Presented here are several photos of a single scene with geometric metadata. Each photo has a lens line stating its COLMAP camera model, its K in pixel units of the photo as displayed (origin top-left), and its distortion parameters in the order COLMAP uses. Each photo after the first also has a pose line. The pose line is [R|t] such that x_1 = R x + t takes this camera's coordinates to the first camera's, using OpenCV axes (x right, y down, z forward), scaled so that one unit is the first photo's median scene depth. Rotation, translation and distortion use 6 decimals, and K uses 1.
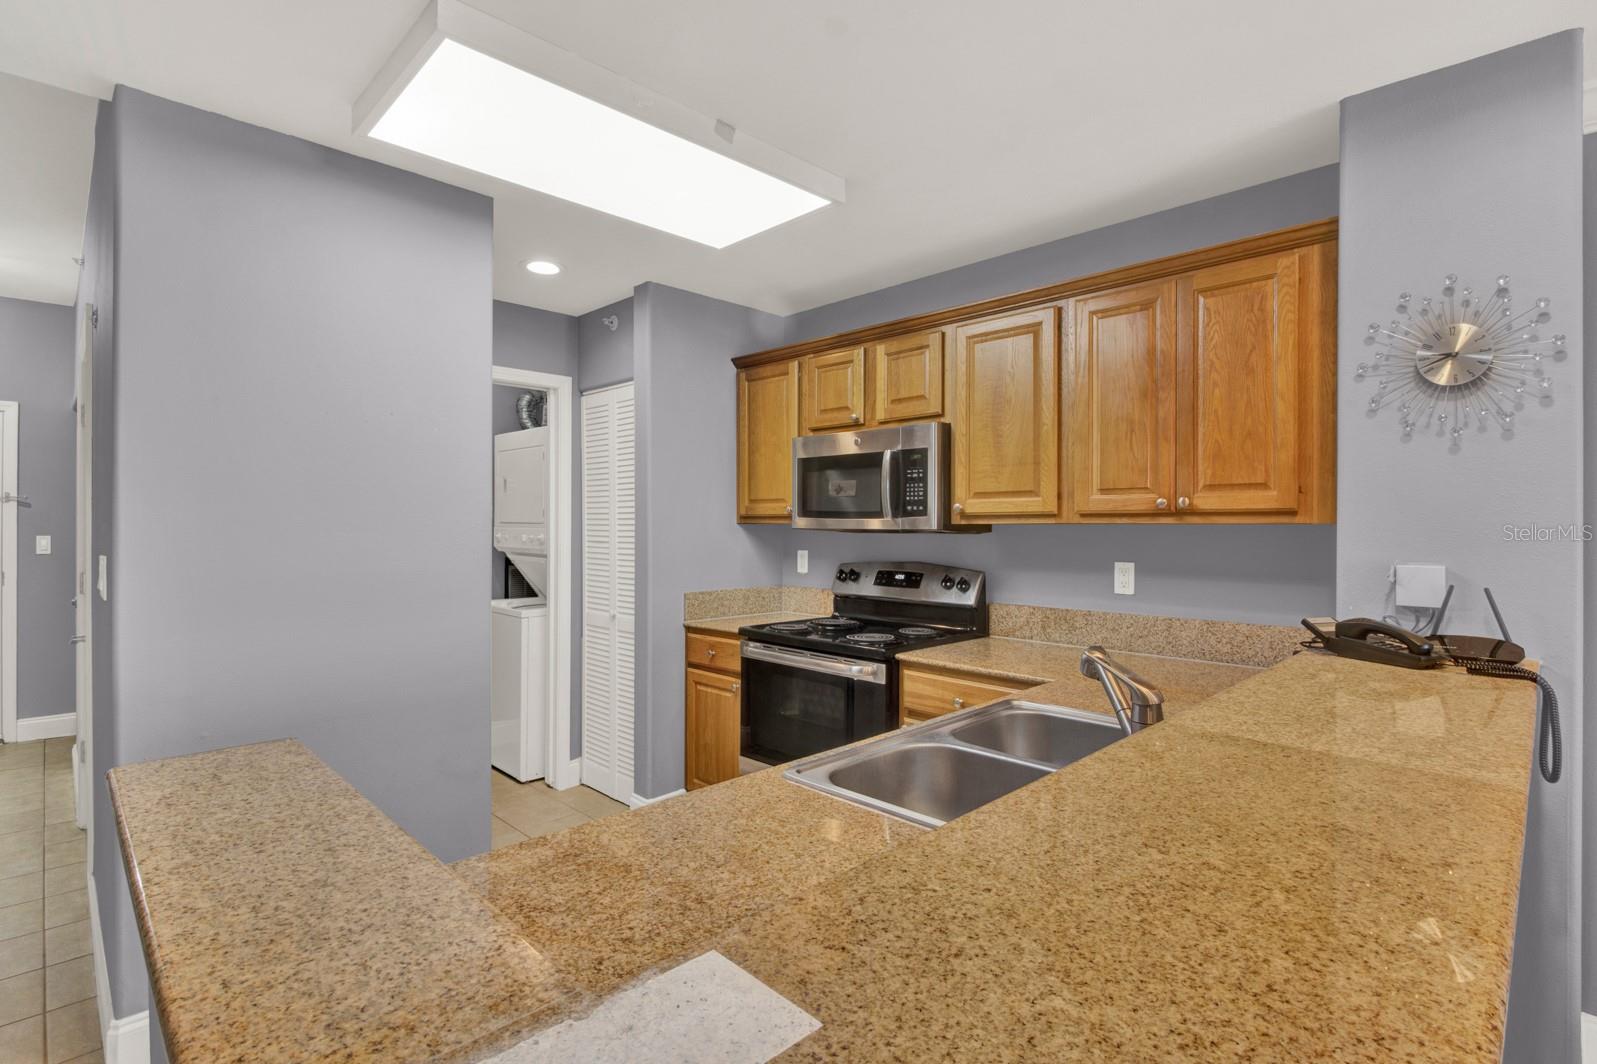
lens RADIAL K [[769.8, 0, 796.6], [0, 769.8, 522.9], [0, 0, 1]] dist [0.014602, -0.014737]
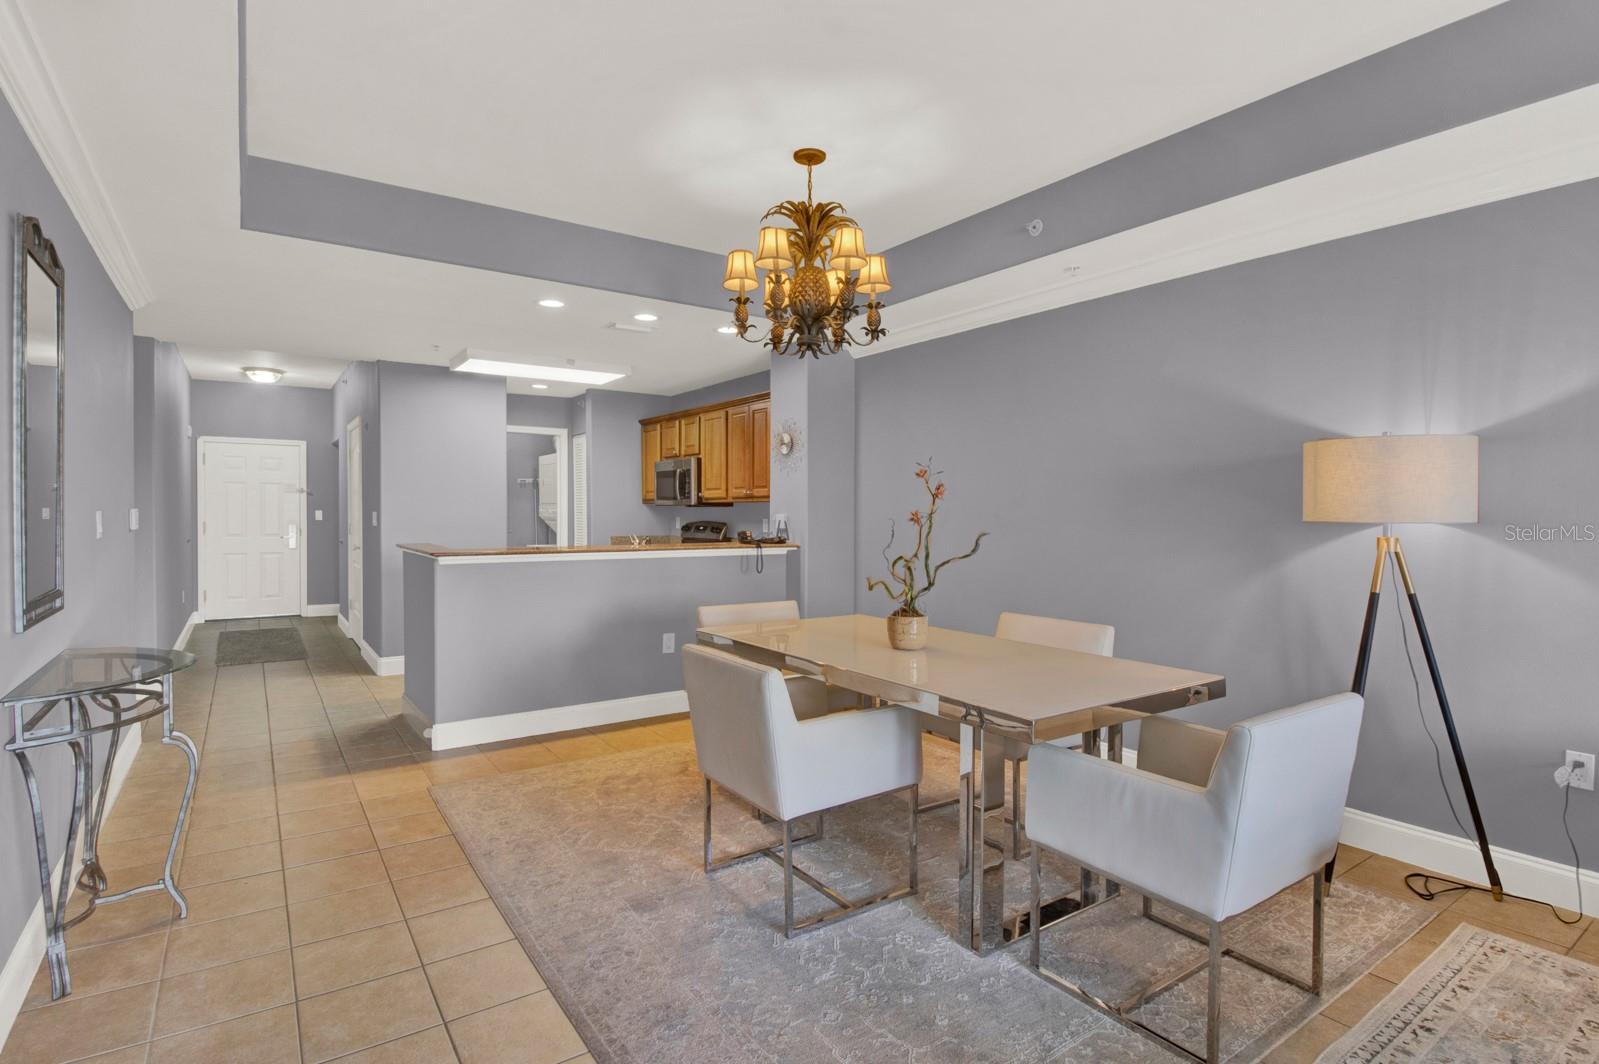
lens RADIAL K [[777.4, 0, 748.6], [0, 777.4, 525.8], [0, 0, 1]] dist [0.034323, 0.000225]
pose [[0.977421, 0.005256, -0.211235, 0.817630], [-0.000914, 0.999786, 0.020645, 0.023635], [0.211298, -0.019986, 0.977217, -1.205602]]
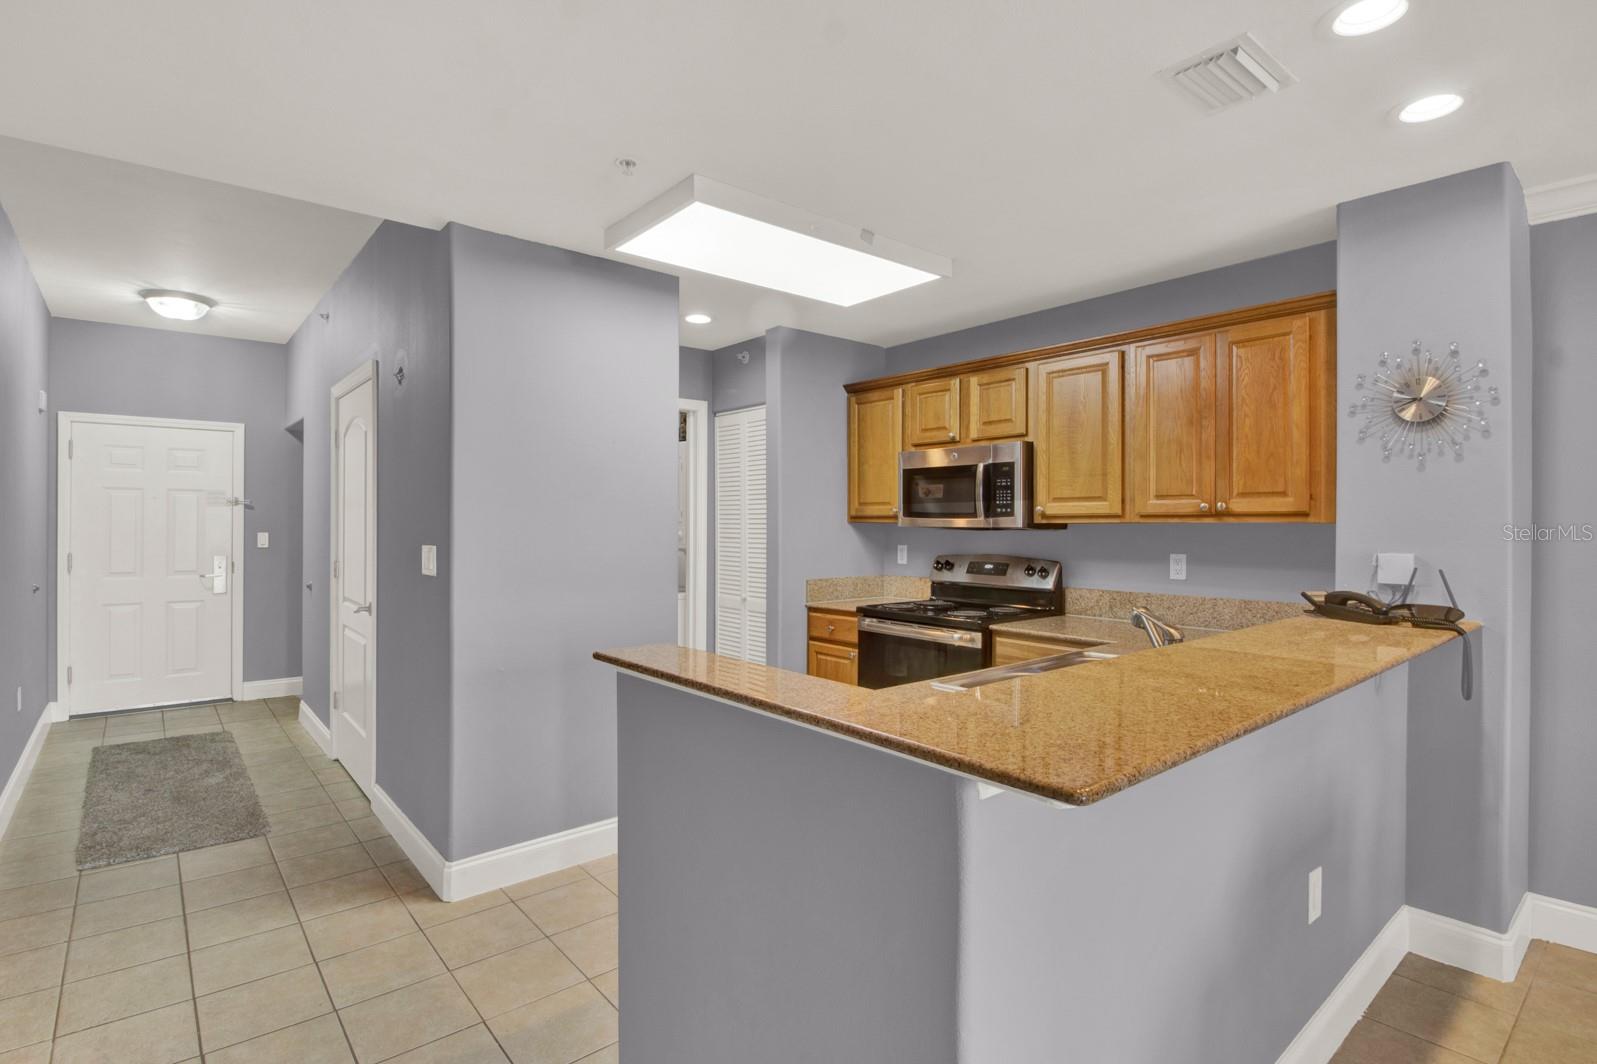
lens RADIAL K [[784.1, 0, 779.3], [0, 784.1, 521.9], [0, 0, 1]] dist [-0.000836, -0.000587]
pose [[0.995297, -0.000759, -0.096870, -0.085038], [0.000878, 0.999999, 0.001181, -0.002100], [0.096869, -0.001260, 0.995296, -0.297154]]
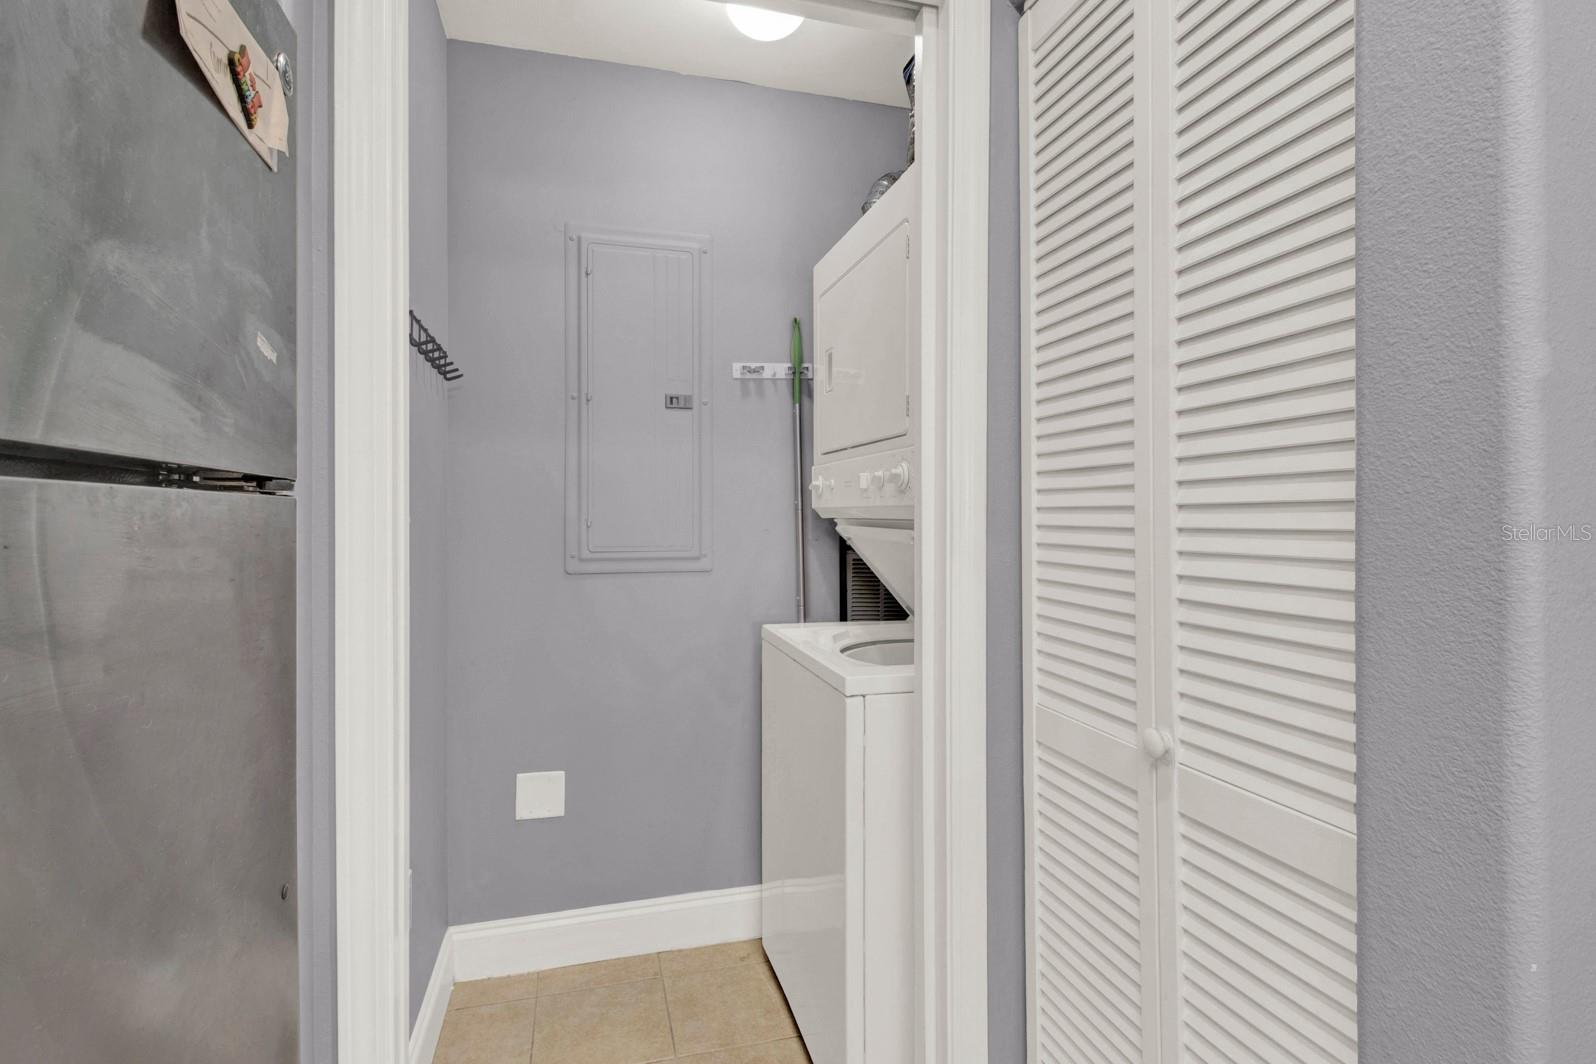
lens RADIAL K [[746.2, 0, 793.9], [0, 746.2, 515.0], [0, 0, 1]] dist [-0.003612, -0.000775]
pose [[0.872436, -0.003953, -0.488713, -0.298906], [0.002670, 0.999991, -0.003322, 0.057917], [0.488722, 0.001593, 0.872438, 0.978477]]
